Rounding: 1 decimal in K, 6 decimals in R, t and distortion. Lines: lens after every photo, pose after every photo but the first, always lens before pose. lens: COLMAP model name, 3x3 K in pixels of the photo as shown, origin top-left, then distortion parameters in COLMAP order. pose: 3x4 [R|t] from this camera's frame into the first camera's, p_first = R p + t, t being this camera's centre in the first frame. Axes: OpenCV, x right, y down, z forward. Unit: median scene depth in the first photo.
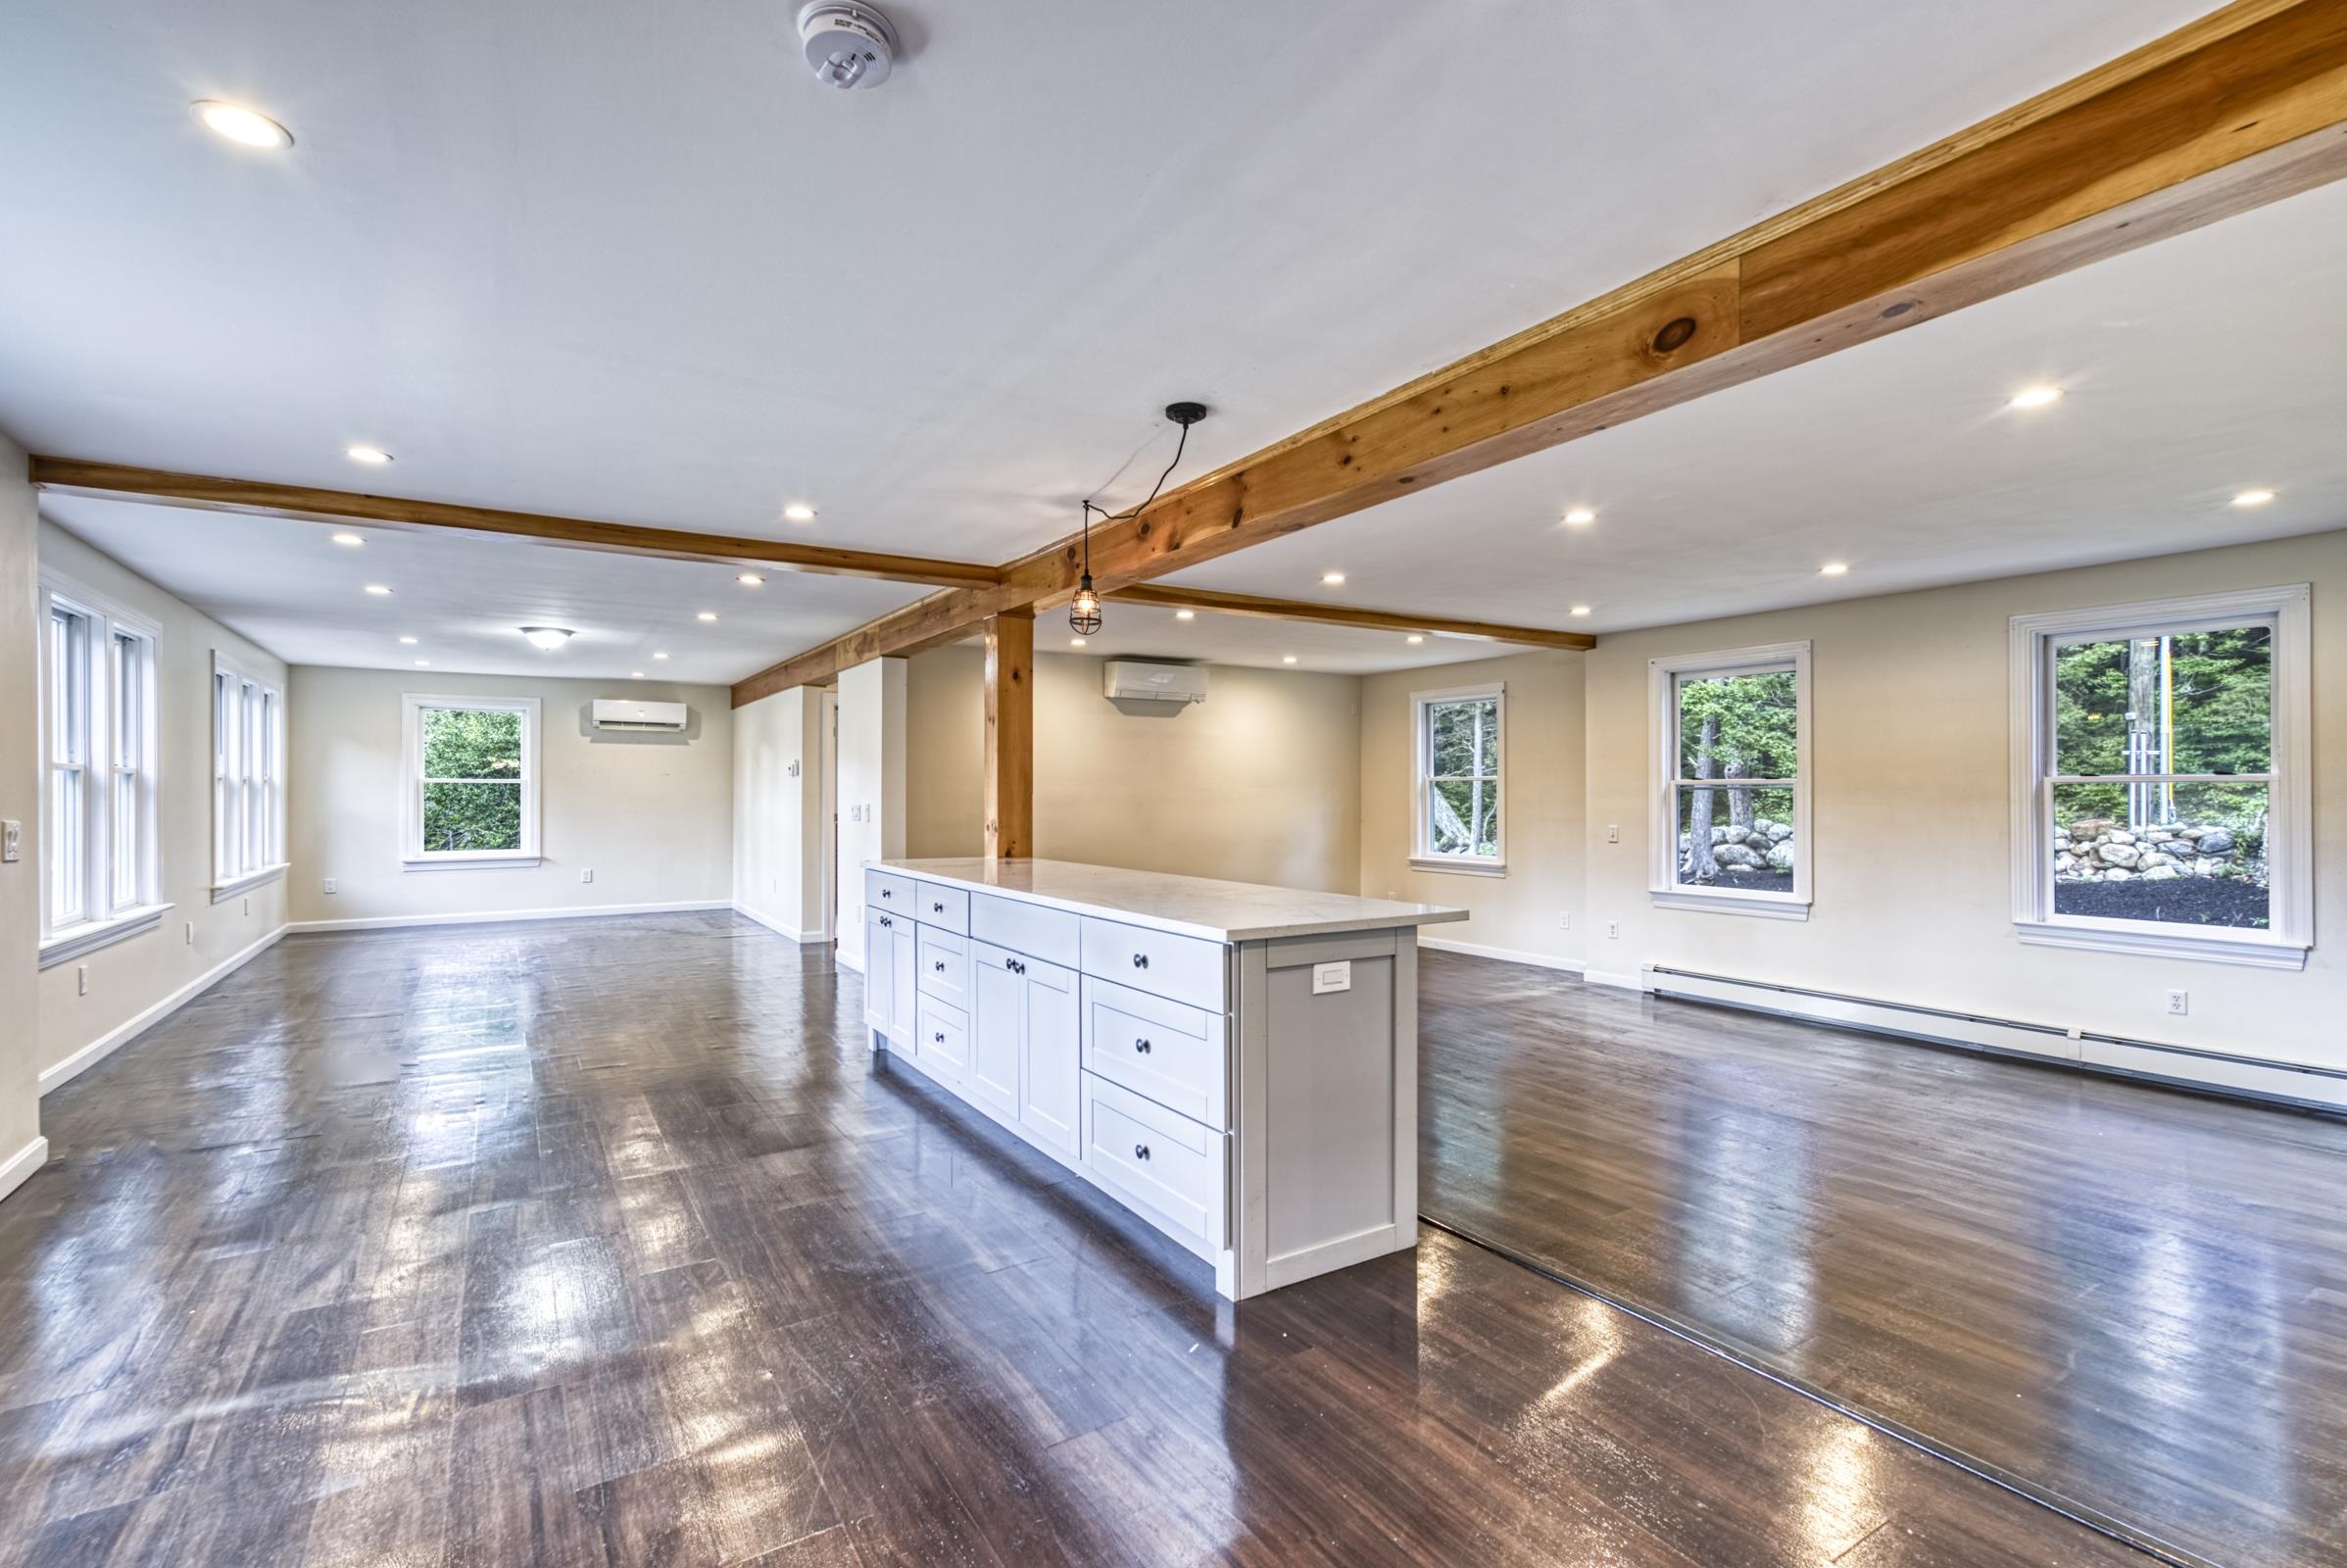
lens RADIAL K [[1068.5, 0, 1176.4], [0, 1068.5, 782.6], [0, 0, 1]] dist [-0.007918, 0.011163]
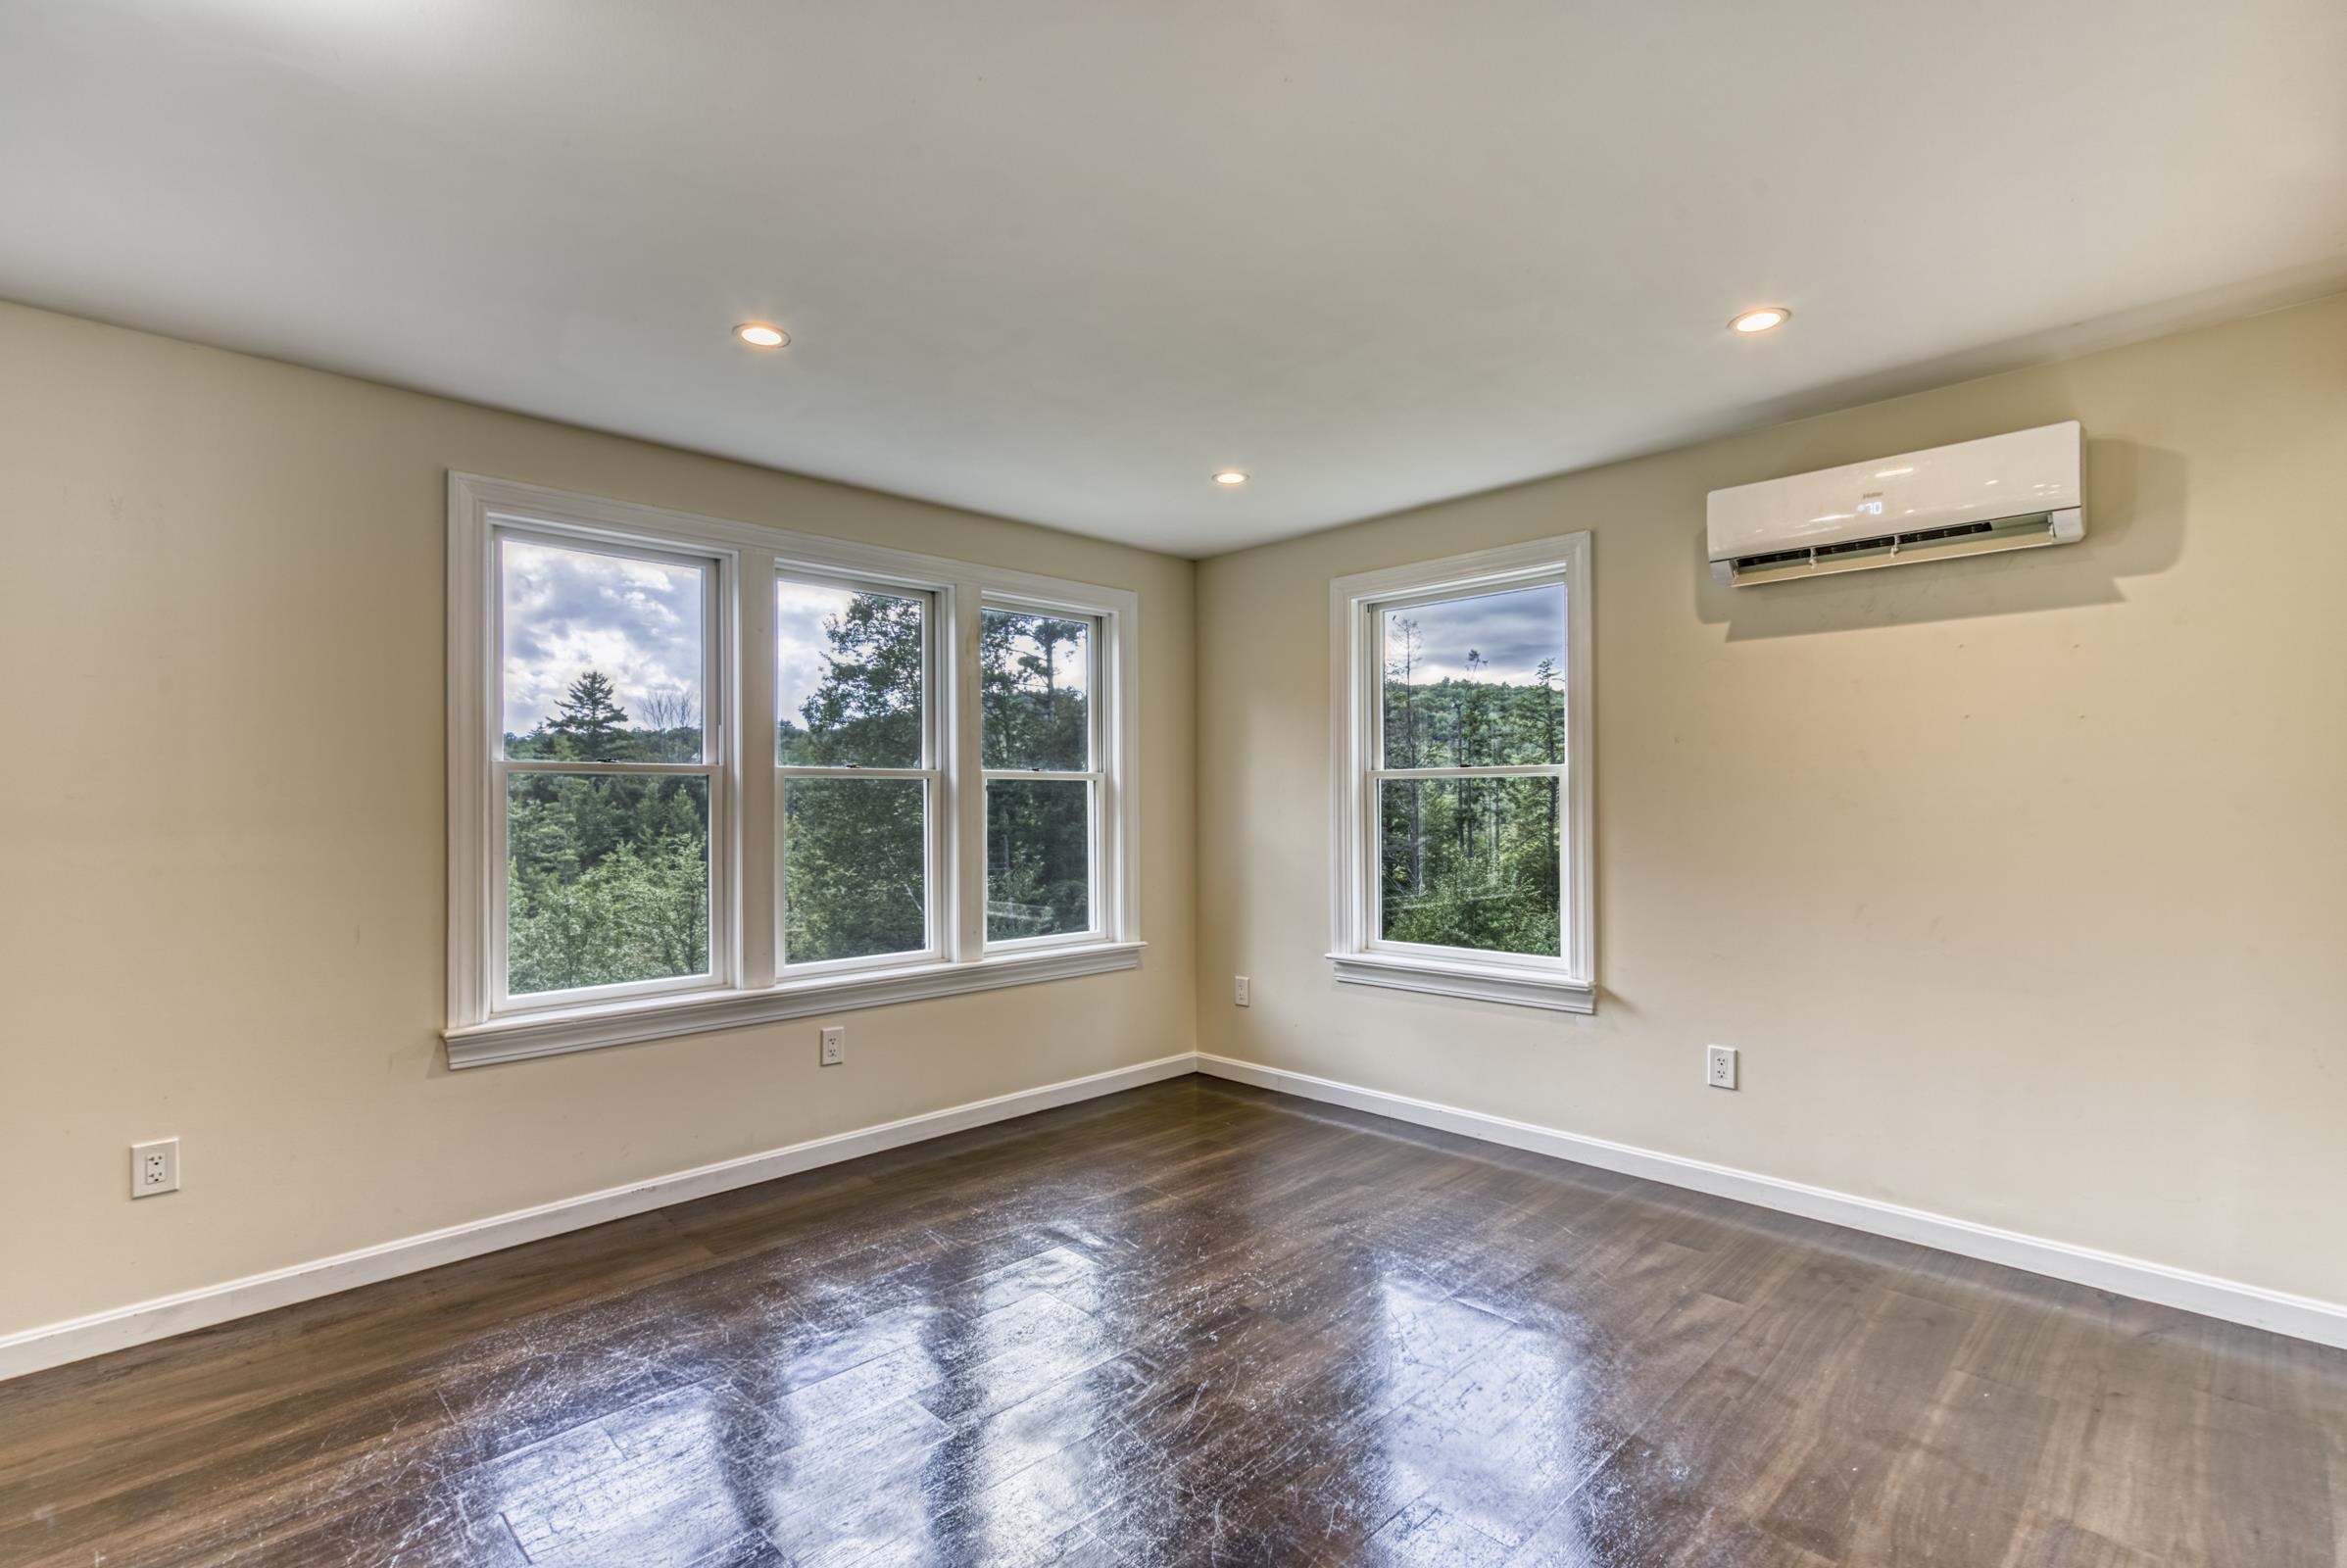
lens RADIAL K [[1068.5, 0, 1187.6], [0, 1068.5, 789.7], [0, 0, 1]] dist [-0.007918, 0.011163]
pose [[0.206859, -0.013595, -0.978276, -0.465805], [0.012177, 0.999862, -0.011320, 0.012237], [0.978295, -0.009571, 0.206996, 1.311200]]
